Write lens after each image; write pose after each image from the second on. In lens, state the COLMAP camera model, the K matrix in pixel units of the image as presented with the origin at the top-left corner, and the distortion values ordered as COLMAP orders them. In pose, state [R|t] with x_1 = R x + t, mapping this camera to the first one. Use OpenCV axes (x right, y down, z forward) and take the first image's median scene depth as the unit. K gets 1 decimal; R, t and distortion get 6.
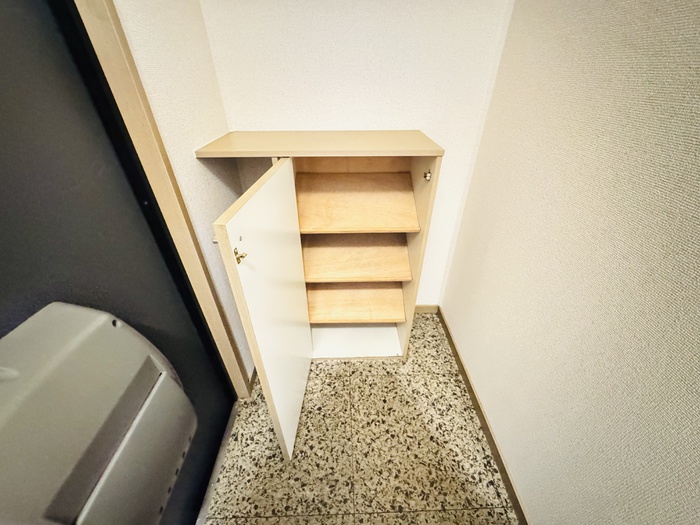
lens RADIAL K [[282.3, 0, 349.2], [0, 282.3, 262.4], [0, 0, 1]] dist [-0.003411, -0.000128]
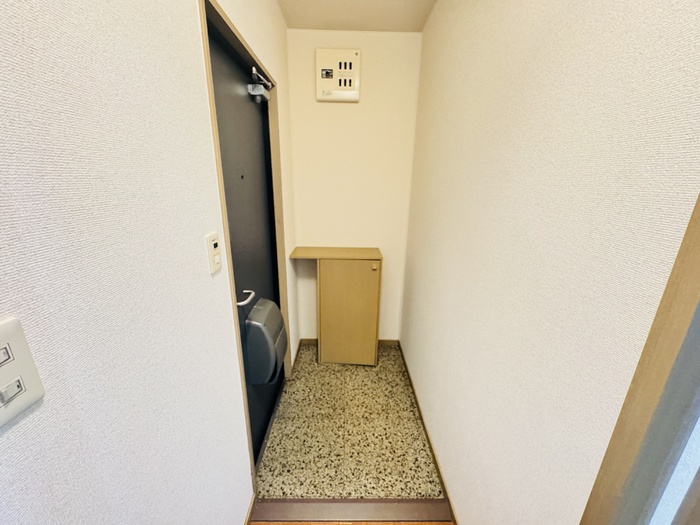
lens RADIAL K [[282.3, 0, 349.5], [0, 282.3, 262.8], [0, 0, 1]] dist [-0.003411, -0.000128]
pose [[0.999565, 0.027155, -0.011489, 0.038259], [-0.029367, 0.951688, -0.305659, 0.330749], [0.002634, 0.305863, 0.952072, -1.074062]]
